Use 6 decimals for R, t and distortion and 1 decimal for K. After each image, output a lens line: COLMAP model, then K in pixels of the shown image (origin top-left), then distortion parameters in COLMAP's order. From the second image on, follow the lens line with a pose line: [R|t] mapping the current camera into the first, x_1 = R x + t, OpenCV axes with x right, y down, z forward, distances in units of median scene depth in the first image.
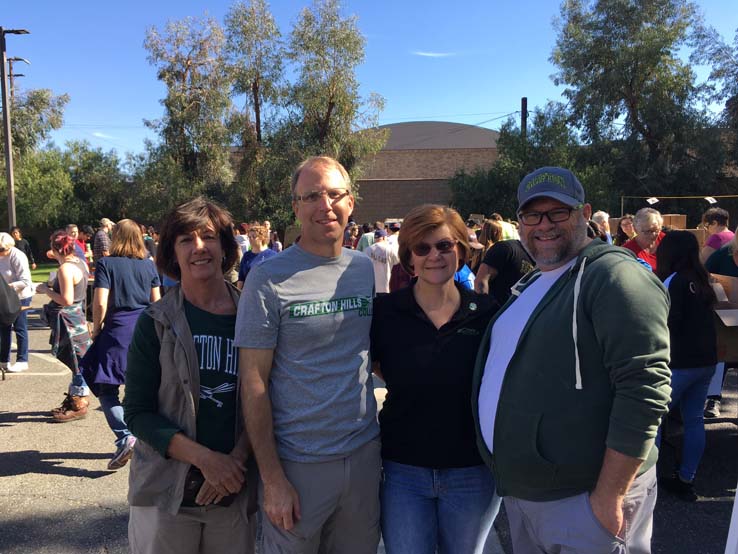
lens RADIAL K [[625.3, 0, 369.0], [0, 625.3, 277.0], [0, 0, 1]] dist [0.081687, -0.119759]
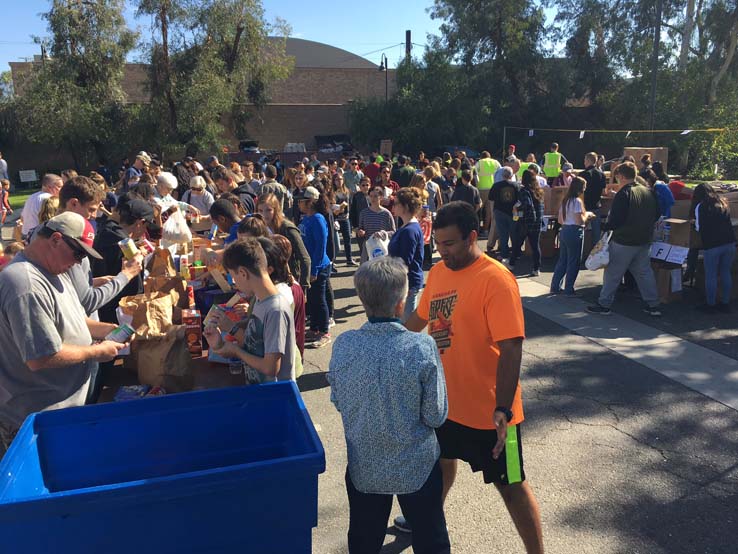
lens RADIAL K [[625.3, 0, 369.0], [0, 625.3, 277.0], [0, 0, 1]] dist [0.081687, -0.119759]
pose [[0.962791, -0.053110, 0.264978, -0.131858], [0.018348, 0.991083, 0.131977, -0.005984], [-0.269624, -0.122204, 0.955180, -0.079748]]
